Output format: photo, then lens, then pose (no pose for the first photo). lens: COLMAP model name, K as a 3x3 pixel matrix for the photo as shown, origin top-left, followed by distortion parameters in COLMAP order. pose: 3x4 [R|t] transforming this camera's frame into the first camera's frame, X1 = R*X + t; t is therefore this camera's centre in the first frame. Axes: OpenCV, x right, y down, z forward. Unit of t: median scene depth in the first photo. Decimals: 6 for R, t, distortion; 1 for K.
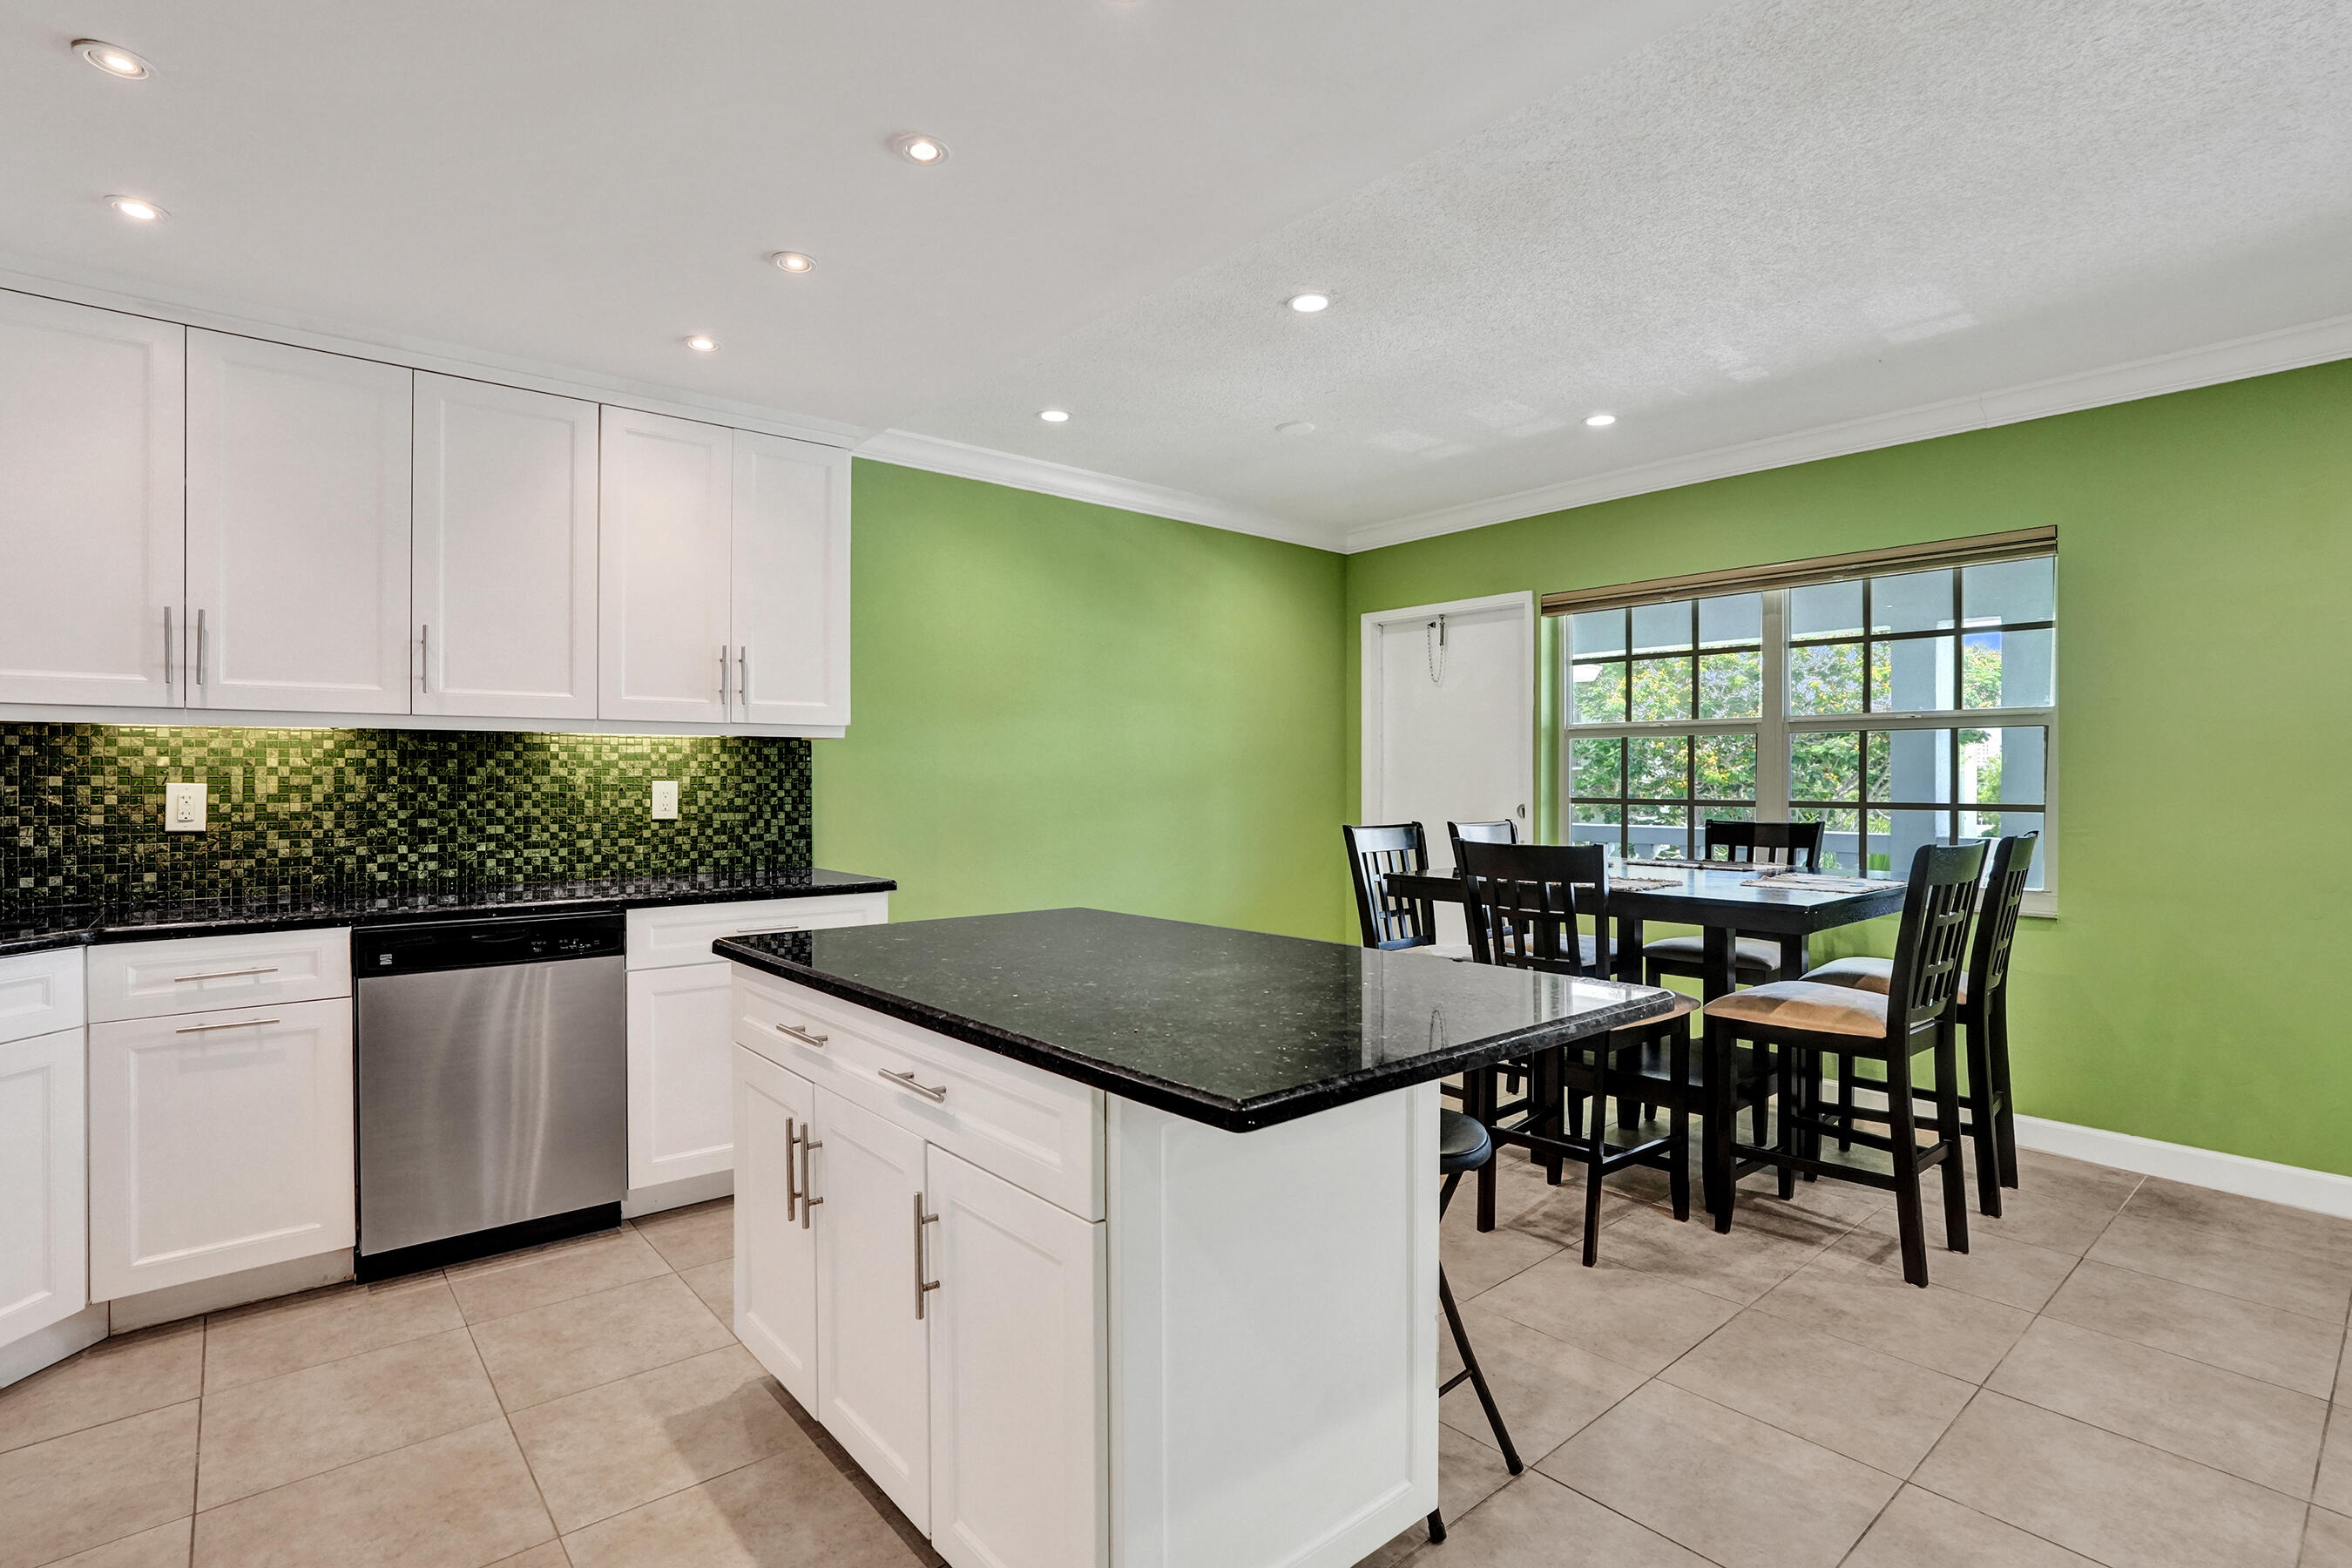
lens RADIAL K [[1130.4, 0, 1181.0], [0, 1130.4, 779.7], [0, 0, 1]] dist [-0.058851, 0.024785]
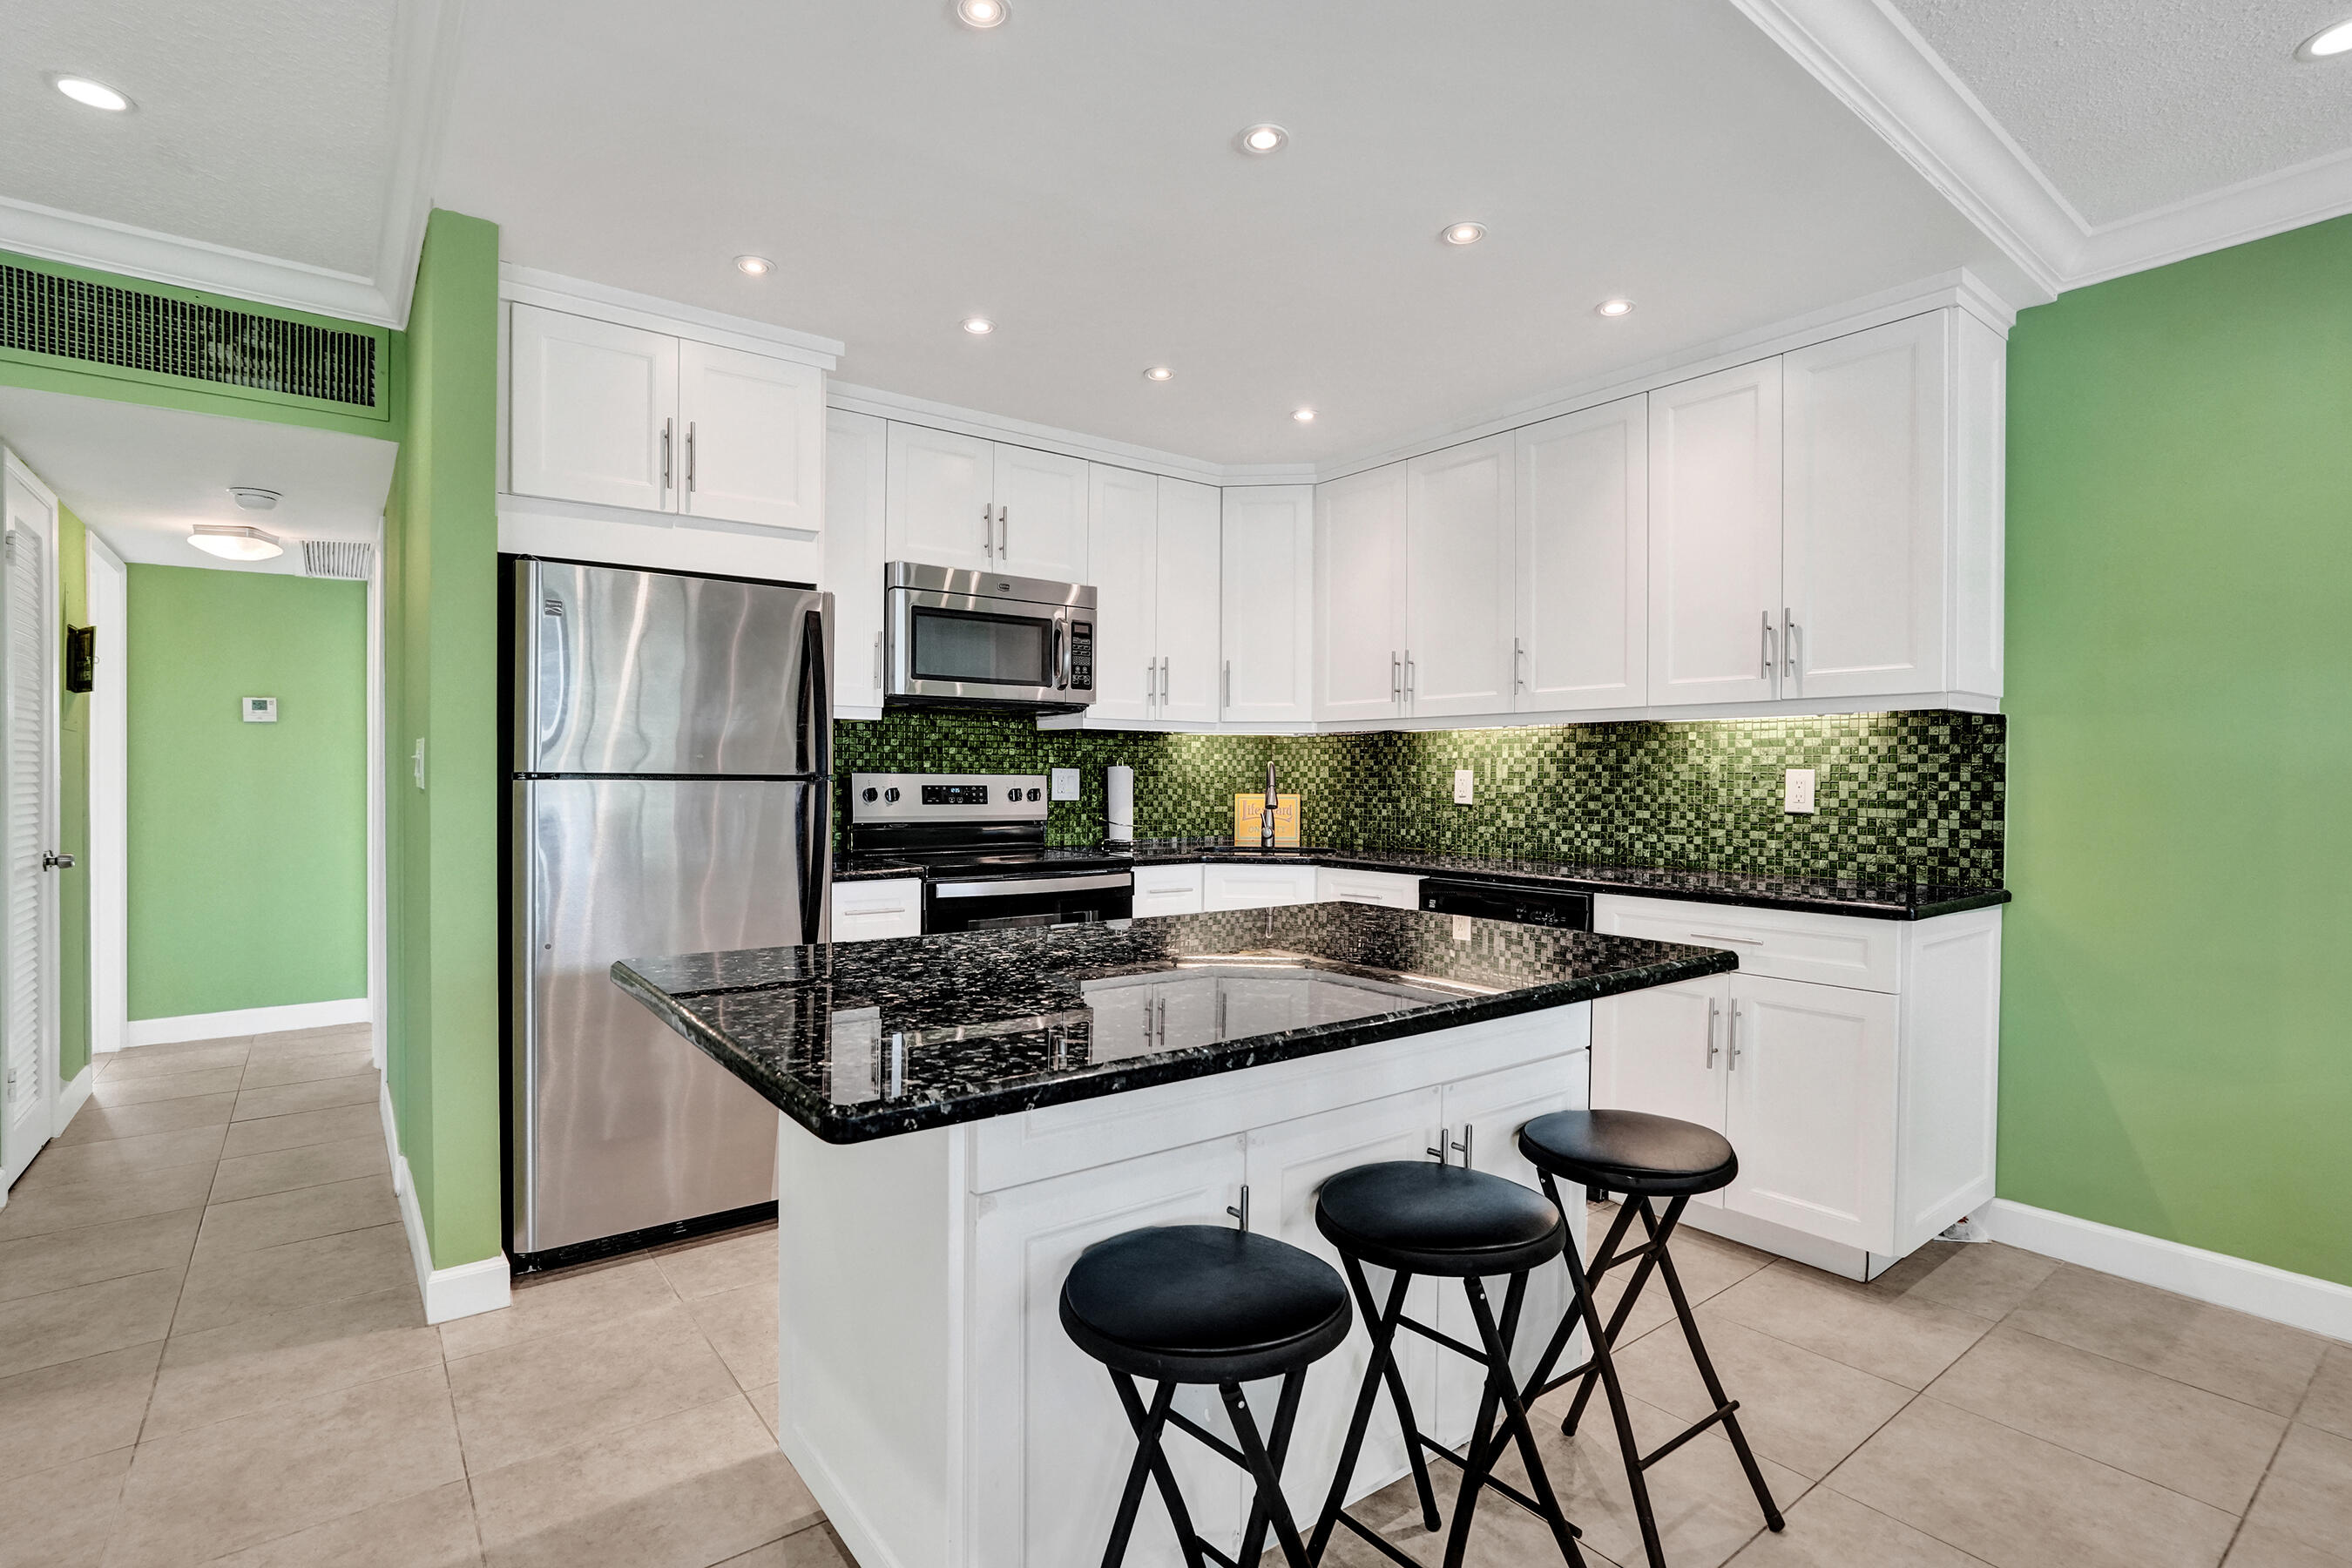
lens RADIAL K [[1130.4, 0, 1168.2], [0, 1130.4, 791.0], [0, 0, 1]] dist [-0.058851, 0.024785]
pose [[-0.070104, 0.014484, -0.997435, 0.502256], [-0.006923, 0.999863, 0.015006, 0.009714], [0.997516, 0.007957, -0.069994, 0.631494]]
